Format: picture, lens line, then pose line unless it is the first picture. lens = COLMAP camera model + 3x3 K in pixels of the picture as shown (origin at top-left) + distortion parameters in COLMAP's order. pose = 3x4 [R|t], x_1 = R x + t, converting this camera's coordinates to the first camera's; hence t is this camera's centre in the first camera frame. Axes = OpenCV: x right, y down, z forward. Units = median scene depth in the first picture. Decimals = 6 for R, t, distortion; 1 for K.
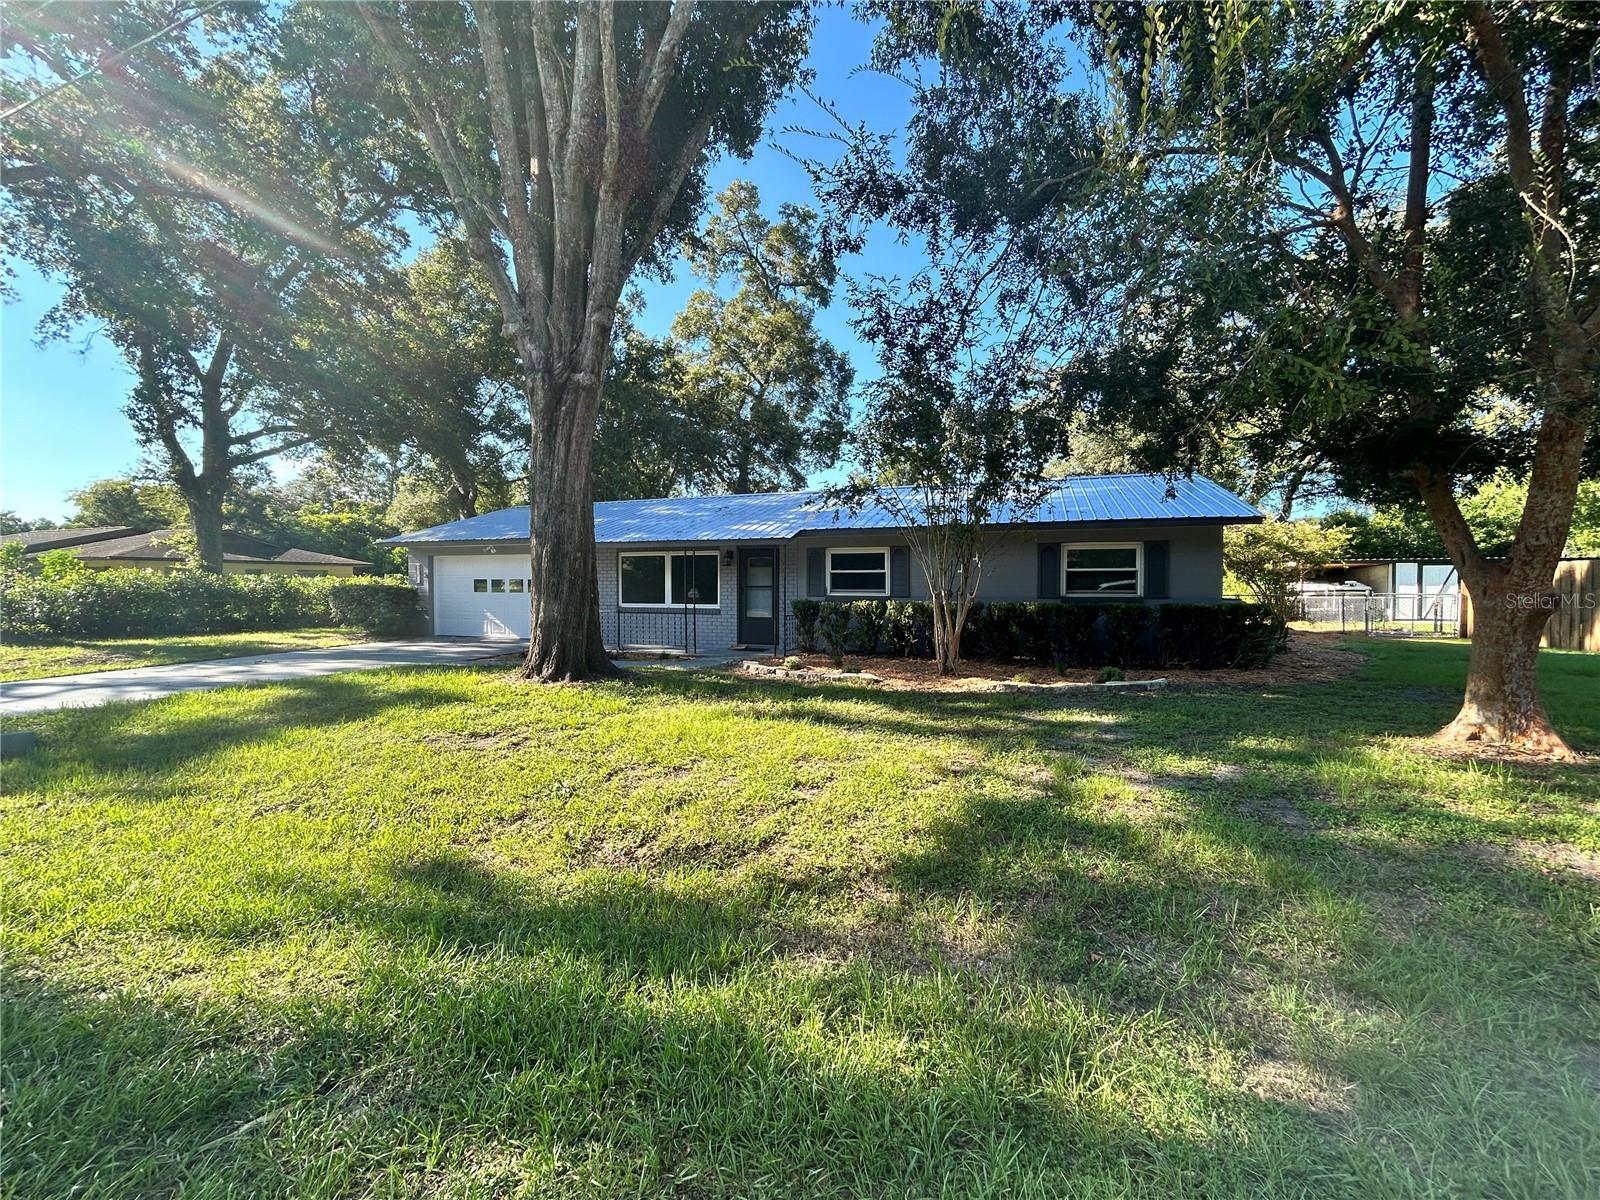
lens RADIAL K [[648.3, 0, 800.0], [0, 648.3, 600.0], [0, 0, 1]] dist [-0.001578, 0.000255]
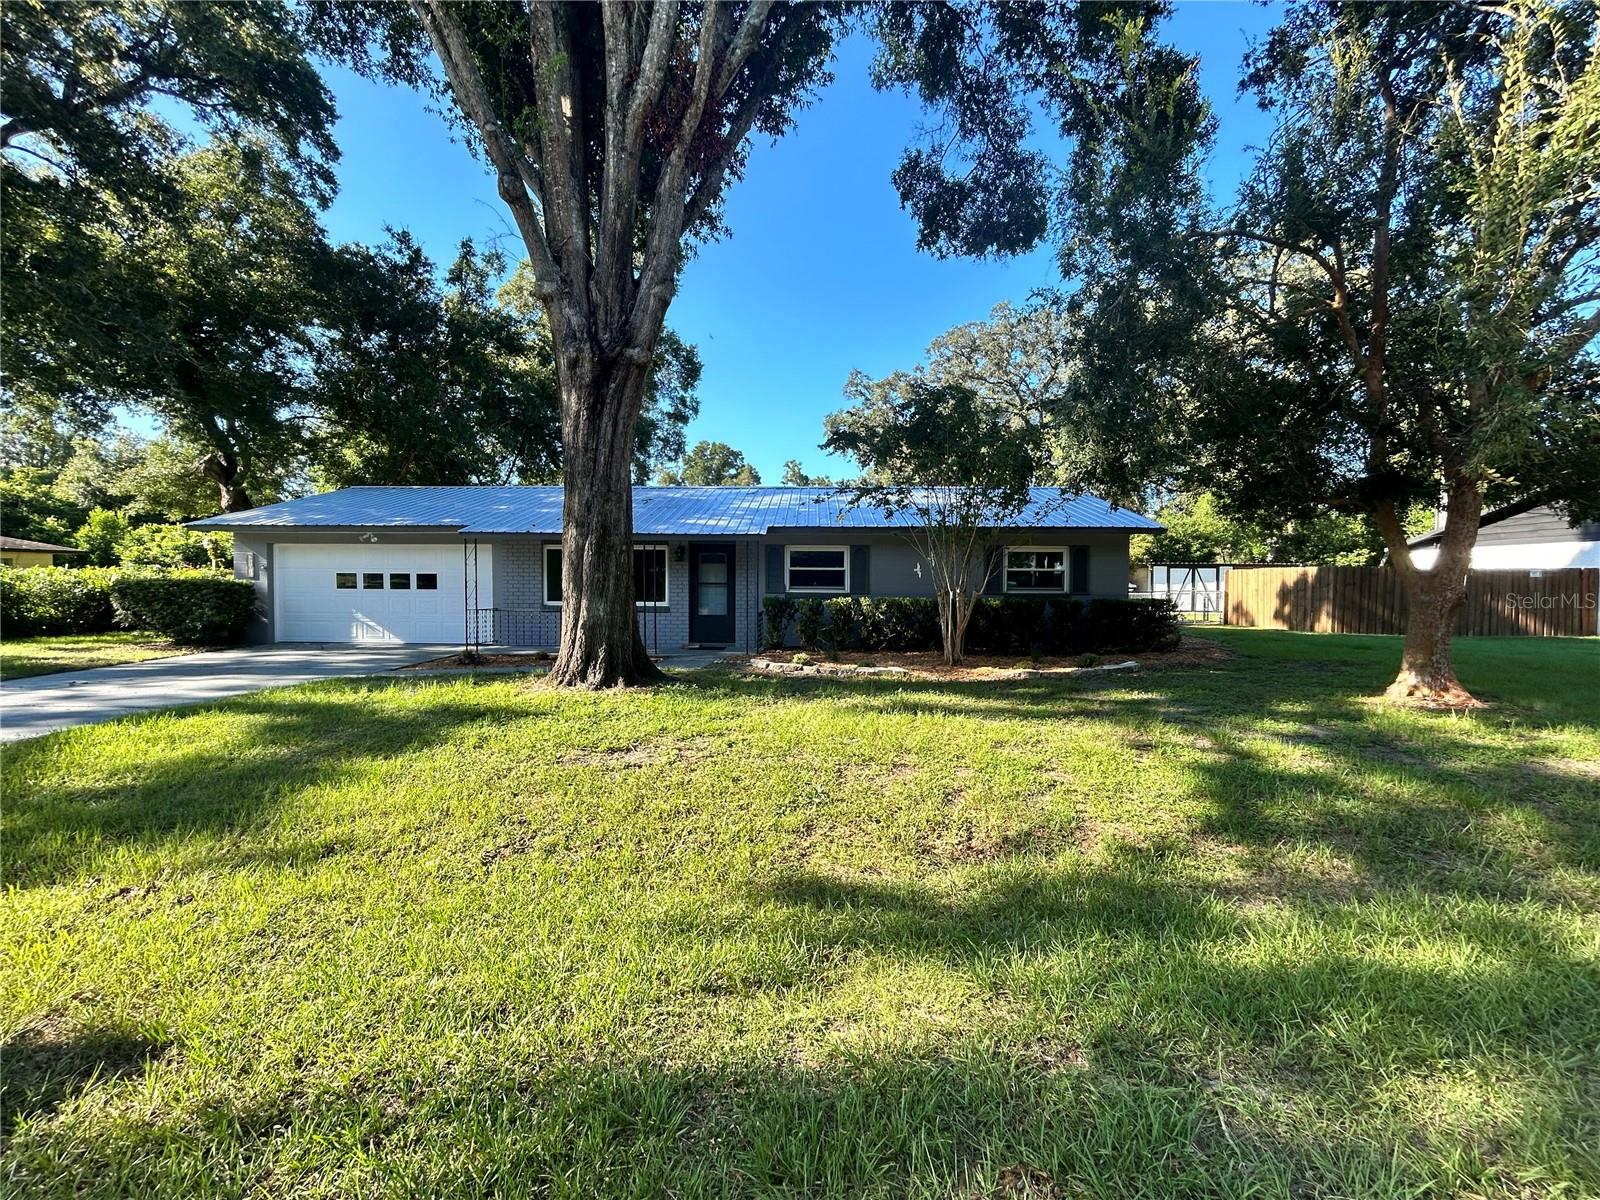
lens RADIAL K [[648.3, 0, 800.0], [0, 648.3, 600.0], [0, 0, 1]] dist [-0.001578, 0.000255]
pose [[0.947725, -0.004119, 0.319060, -0.358667], [0.002582, 0.999983, 0.005238, -0.000592], [-0.319076, -0.004140, 0.947720, 0.053054]]
